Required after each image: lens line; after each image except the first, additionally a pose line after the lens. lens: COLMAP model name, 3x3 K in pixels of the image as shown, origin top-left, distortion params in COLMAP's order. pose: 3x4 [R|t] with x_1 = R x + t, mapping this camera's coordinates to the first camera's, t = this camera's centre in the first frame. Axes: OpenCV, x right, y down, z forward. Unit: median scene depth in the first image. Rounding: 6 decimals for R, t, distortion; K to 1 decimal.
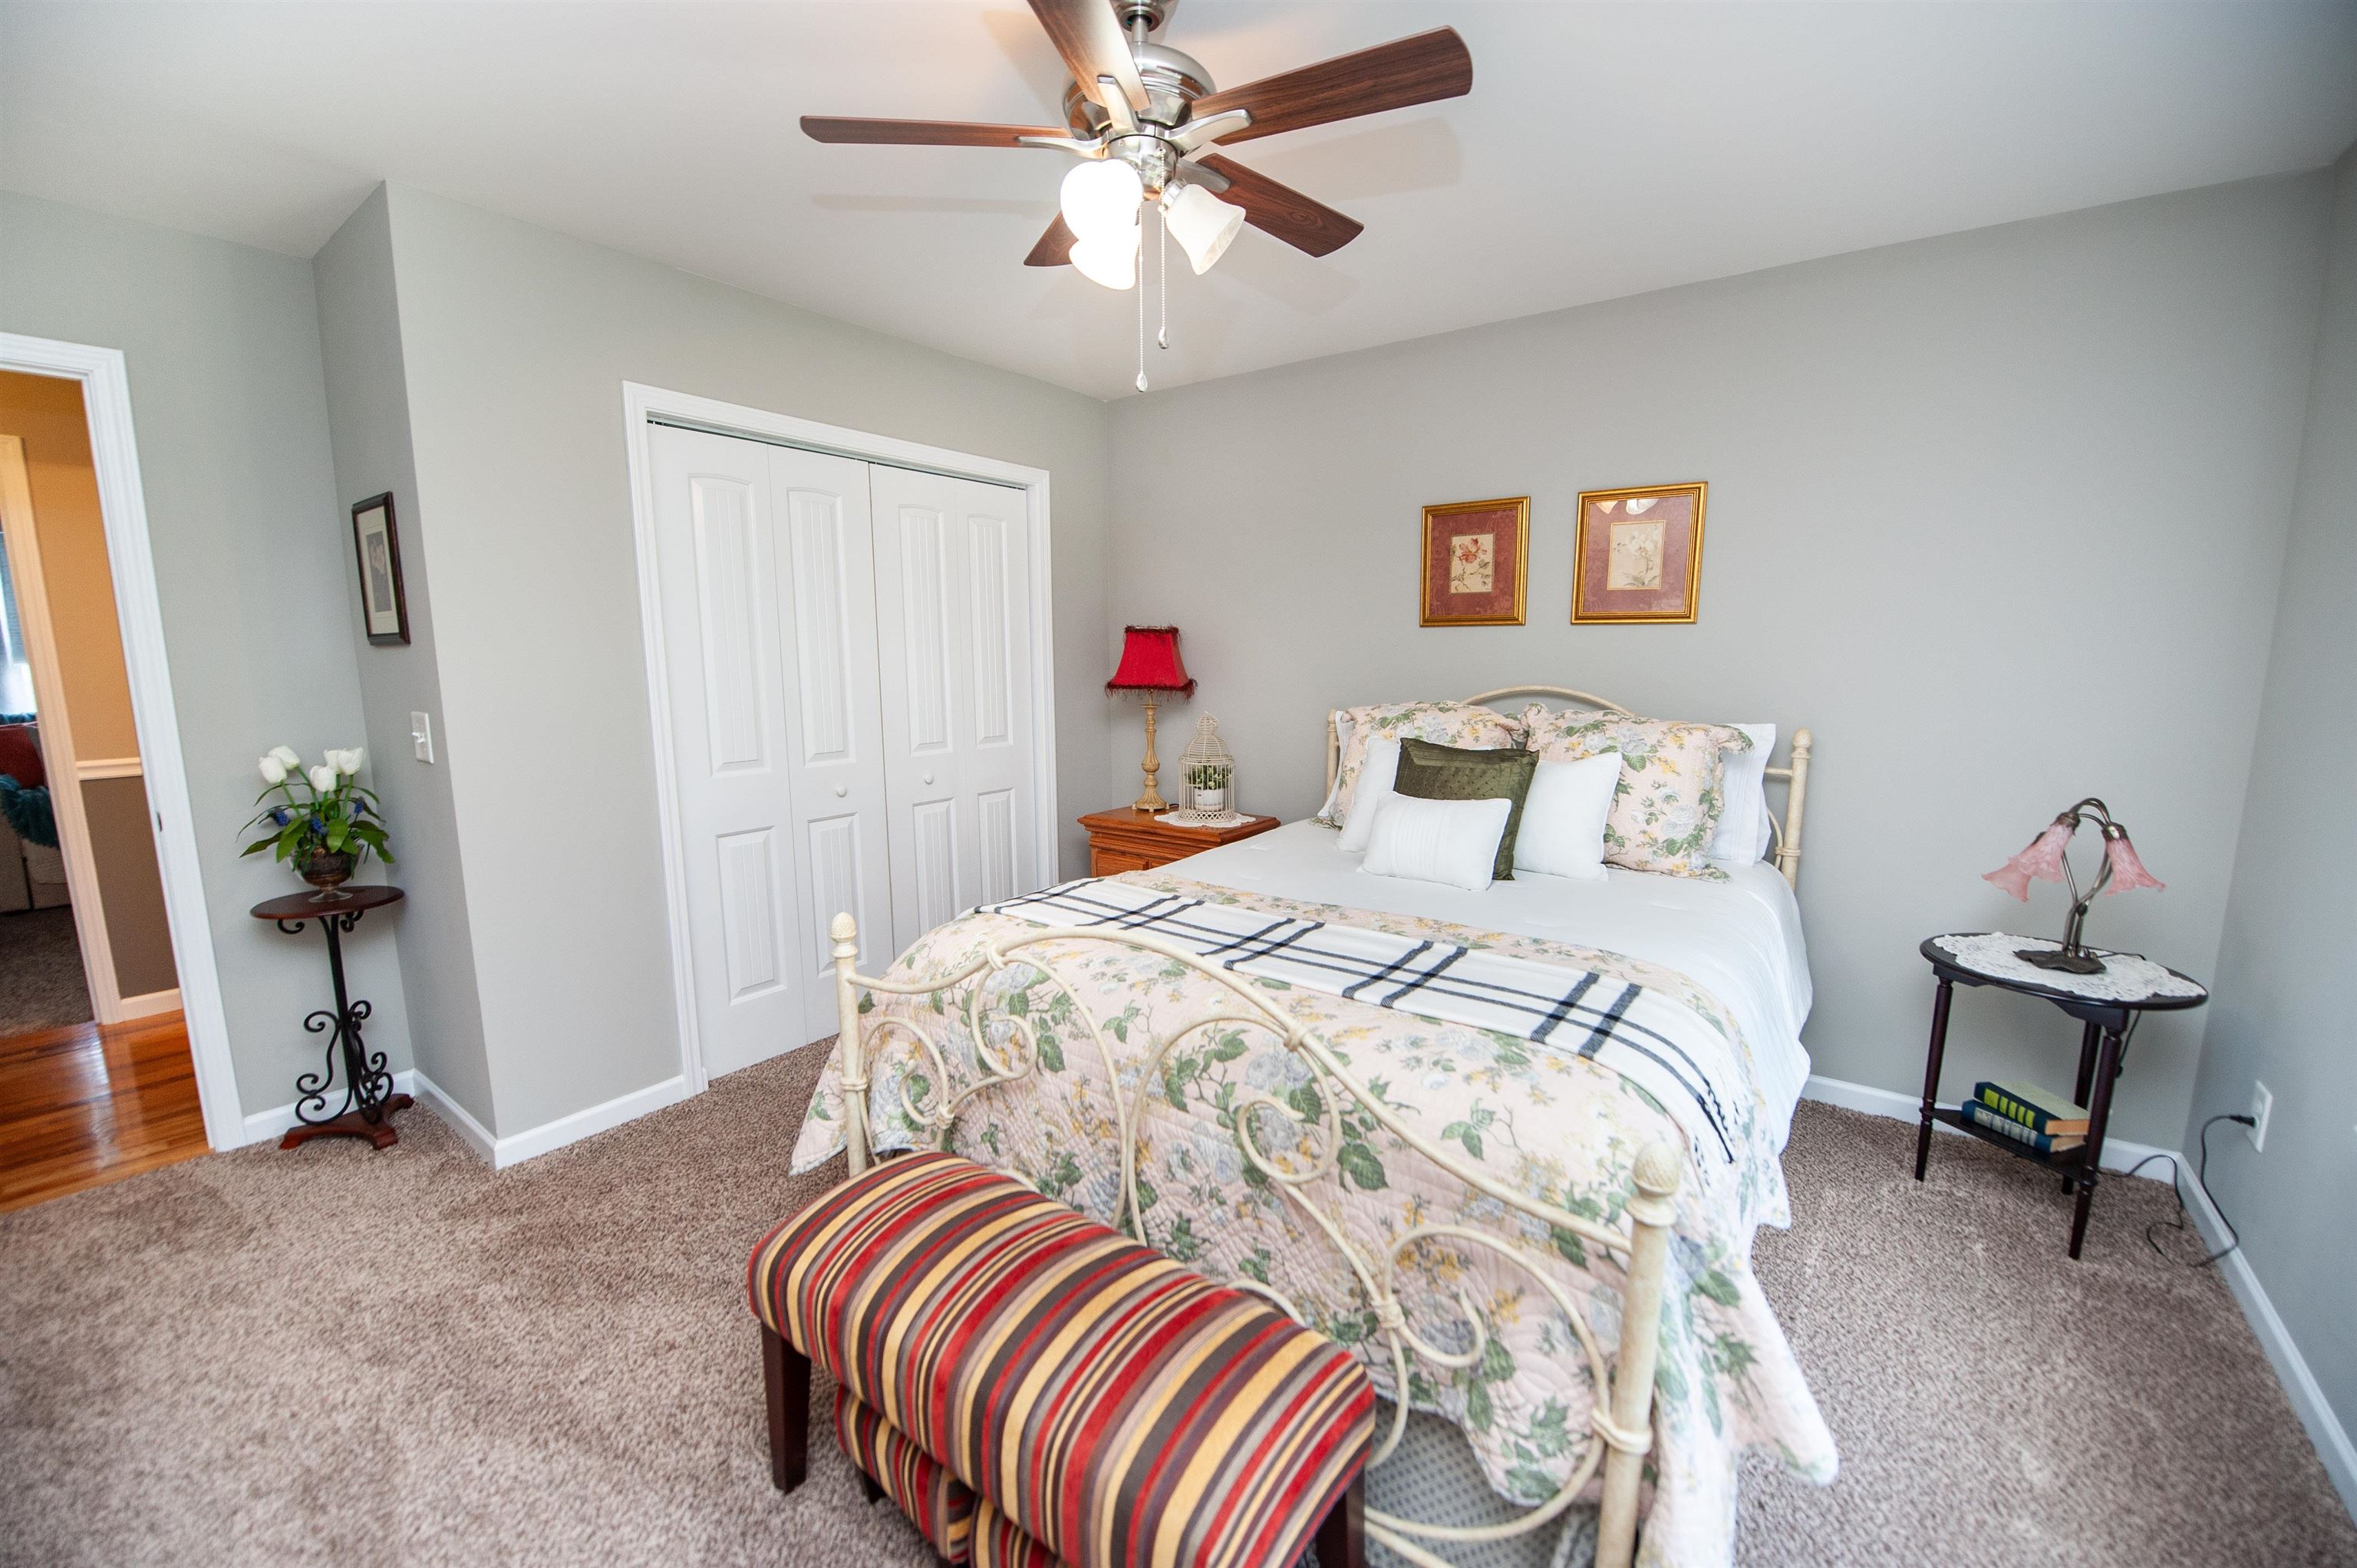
lens RADIAL K [[949.6, 0, 1184.1], [0, 949.6, 794.3], [0, 0, 1]] dist [-0.013871, -0.004126]
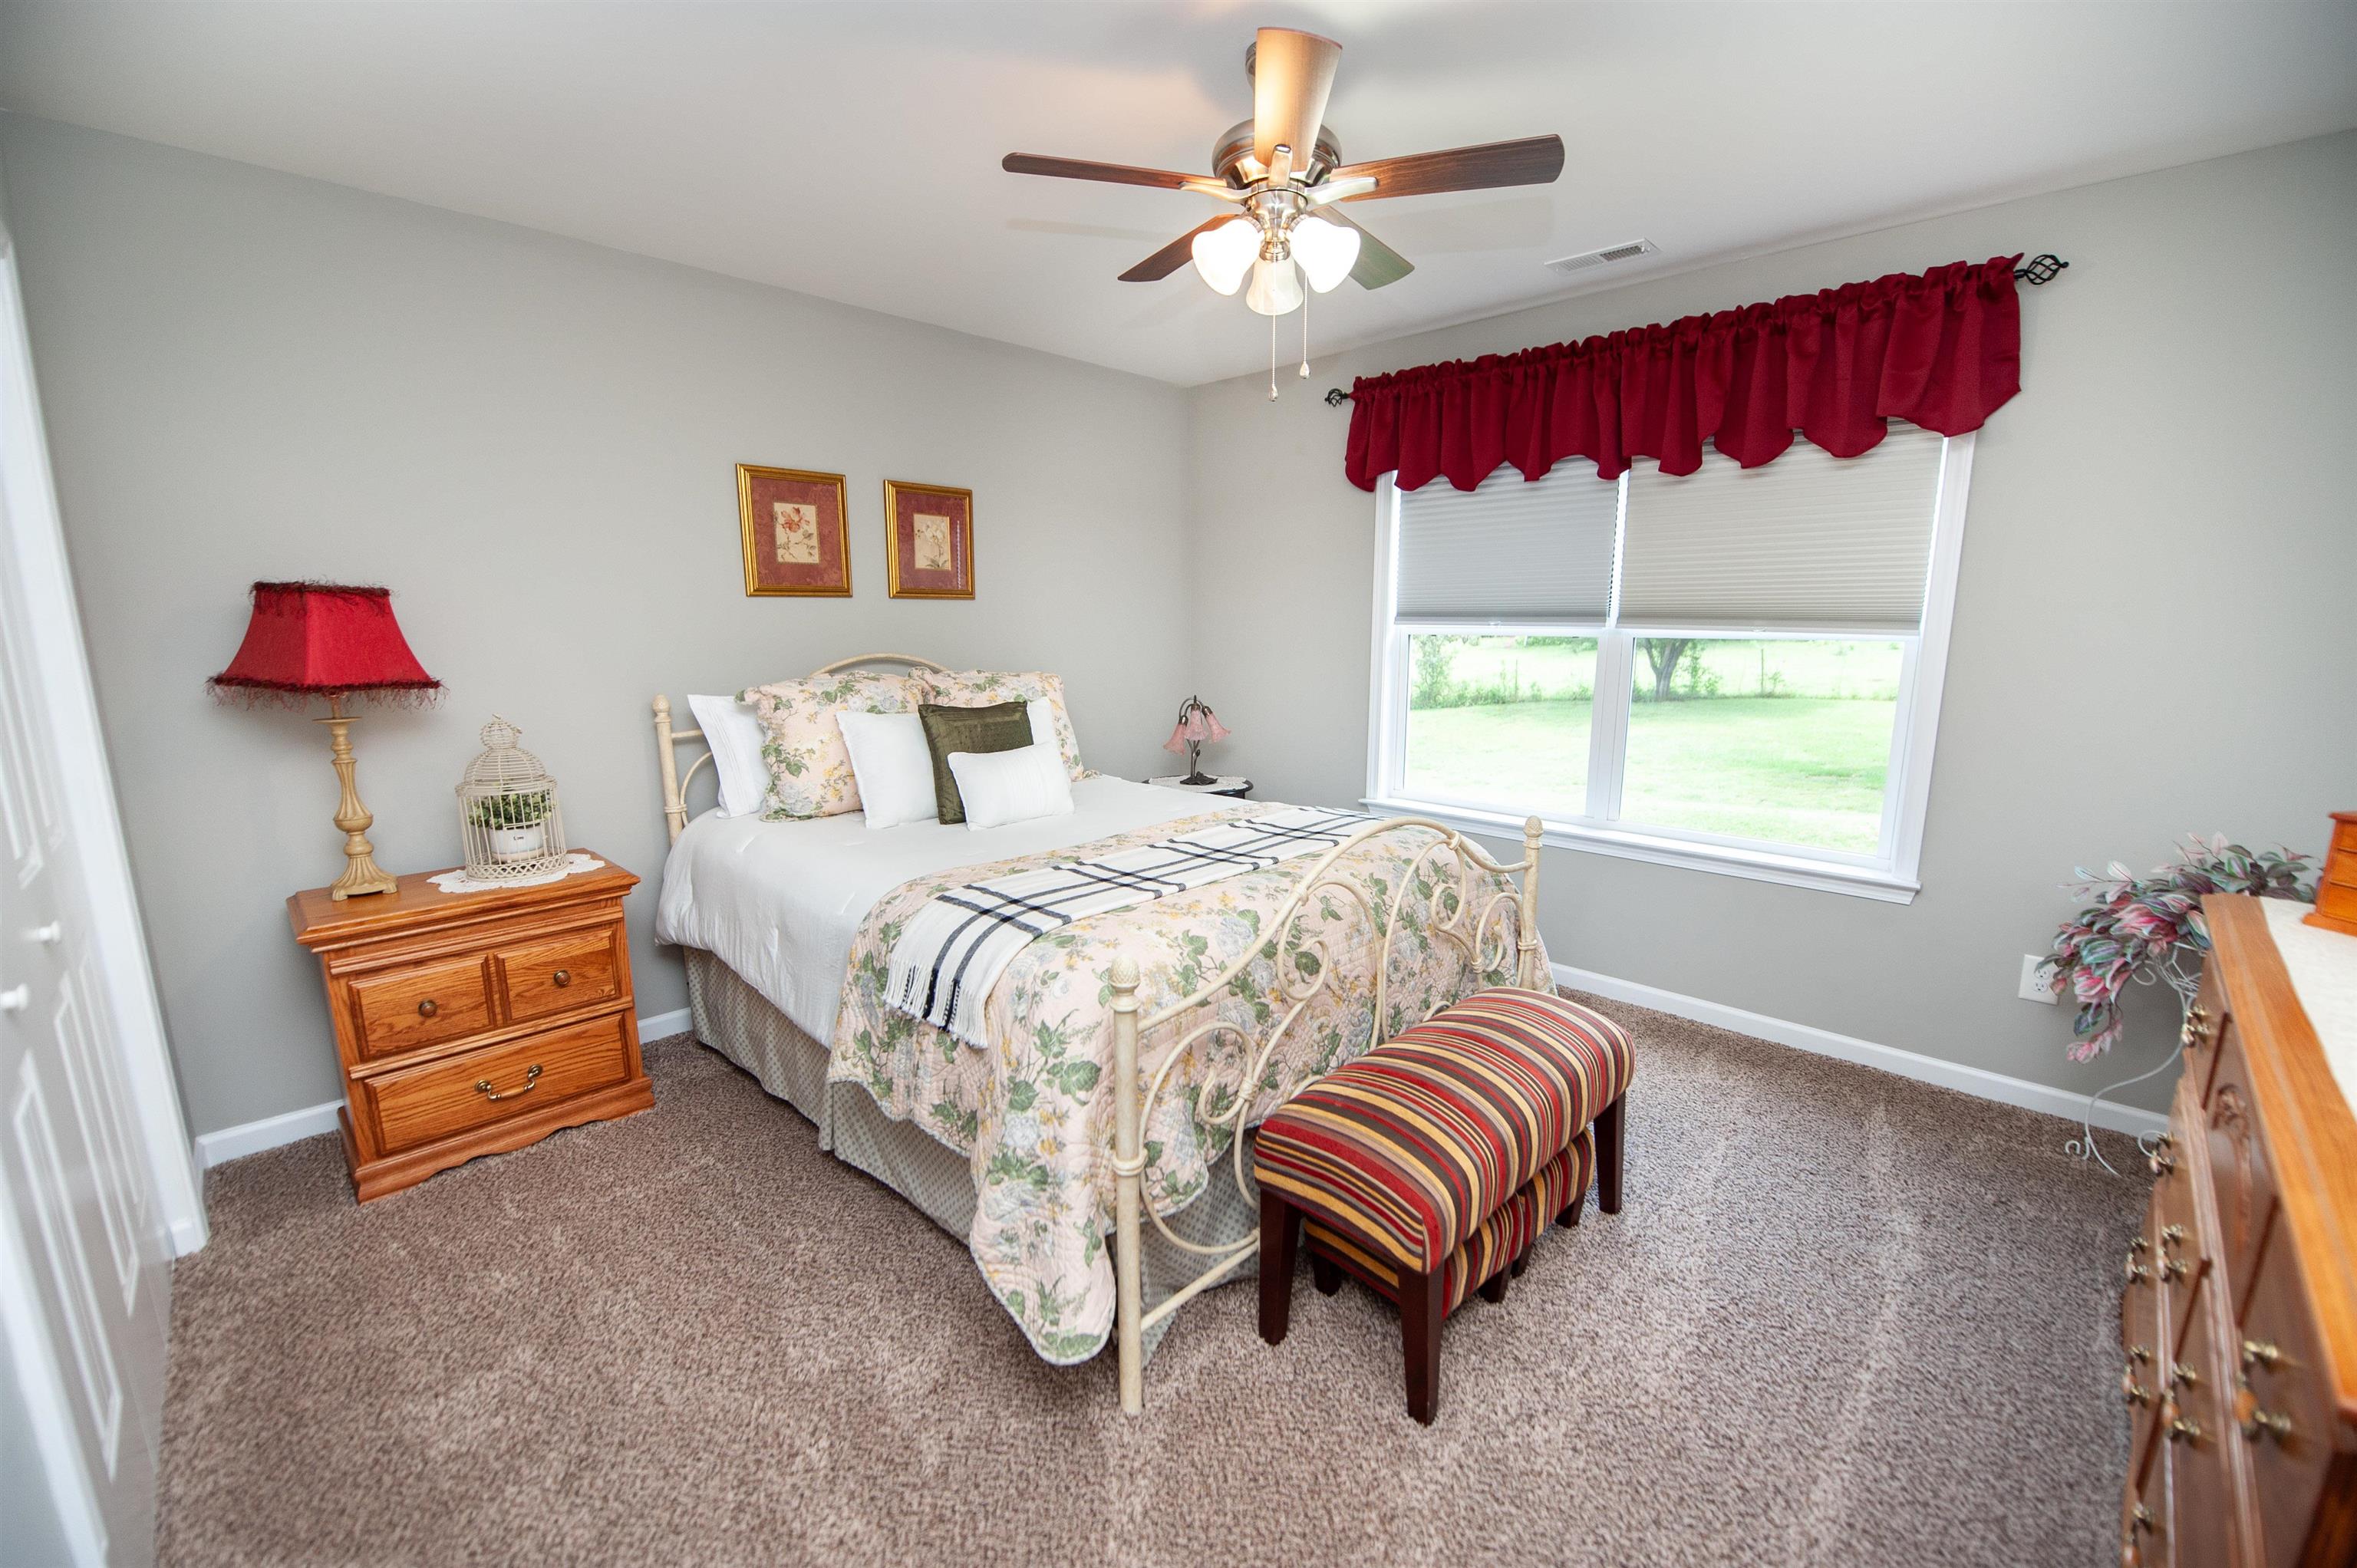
lens RADIAL K [[948.4, 0, 1178.5], [0, 948.4, 784.0], [0, 0, 1]] dist [0.013544, -0.000038]
pose [[0.133922, -0.172820, 0.975806, -0.683754], [0.155896, 0.976090, 0.151474, -0.078642], [-0.978653, 0.131838, 0.157662, 0.505765]]
